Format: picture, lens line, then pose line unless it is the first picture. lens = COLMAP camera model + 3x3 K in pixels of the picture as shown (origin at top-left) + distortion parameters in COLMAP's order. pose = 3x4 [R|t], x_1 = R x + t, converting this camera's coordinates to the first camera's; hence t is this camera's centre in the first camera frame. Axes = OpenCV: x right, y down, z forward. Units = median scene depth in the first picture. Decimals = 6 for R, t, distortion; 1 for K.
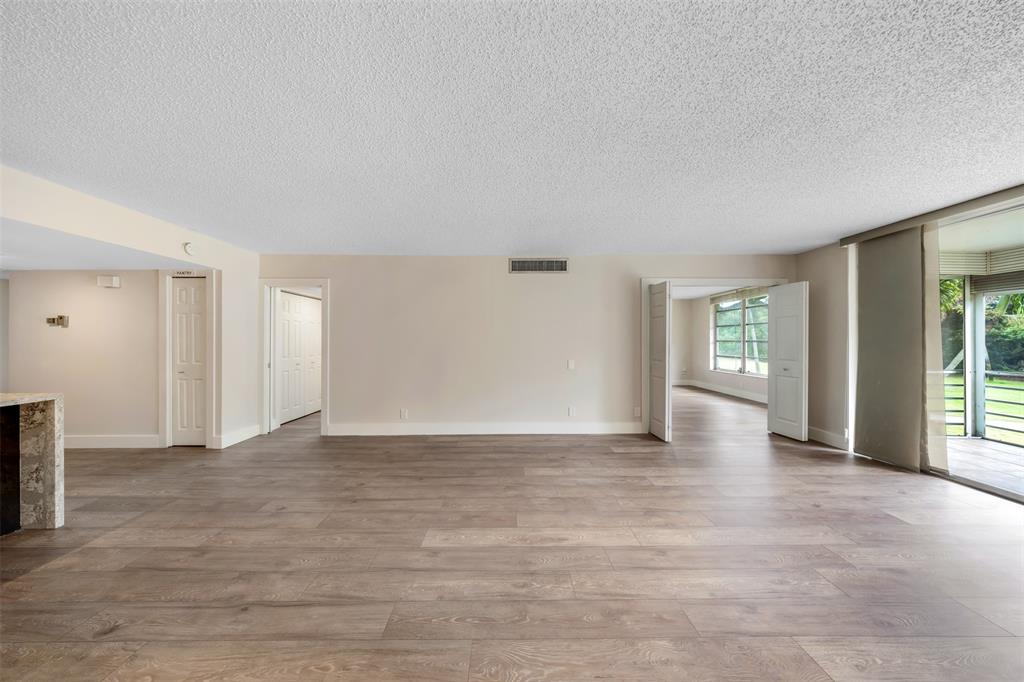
lens RADIAL K [[299.7, 0, 509.7], [0, 299.7, 334.5], [0, 0, 1]] dist [0.000885, -0.000858]
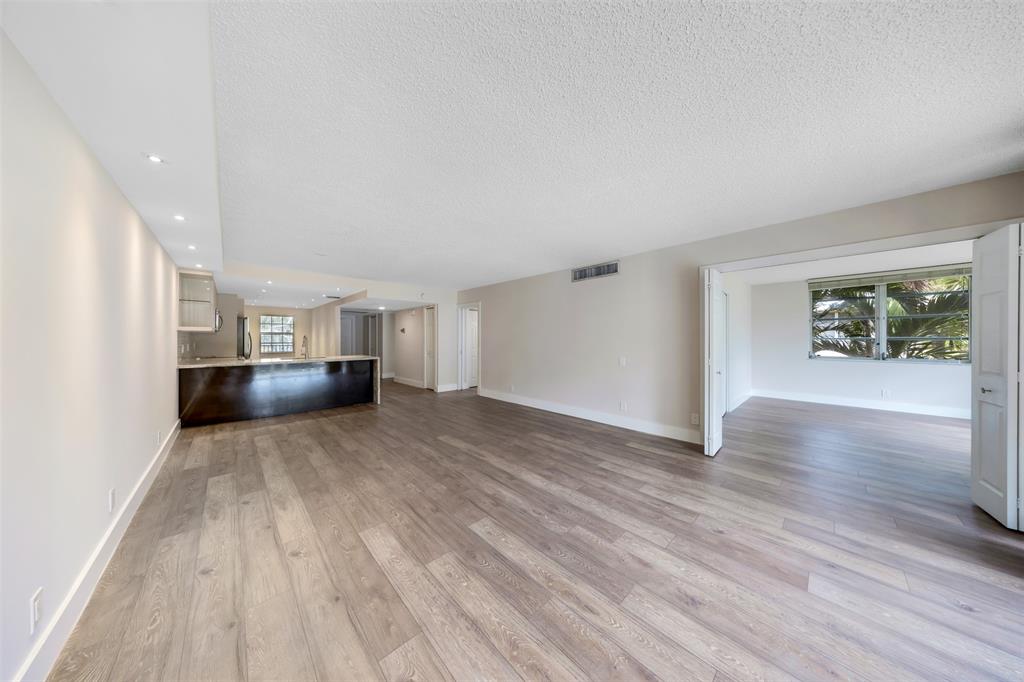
lens RADIAL K [[299.7, 0, 503.8], [0, 299.7, 341.1], [0, 0, 1]] dist [0.000885, -0.000858]
pose [[0.667532, 0.004734, -0.744566, 0.879688], [0.015829, 0.999664, 0.020547, 0.001331], [0.744413, -0.025502, 0.667233, -0.011507]]
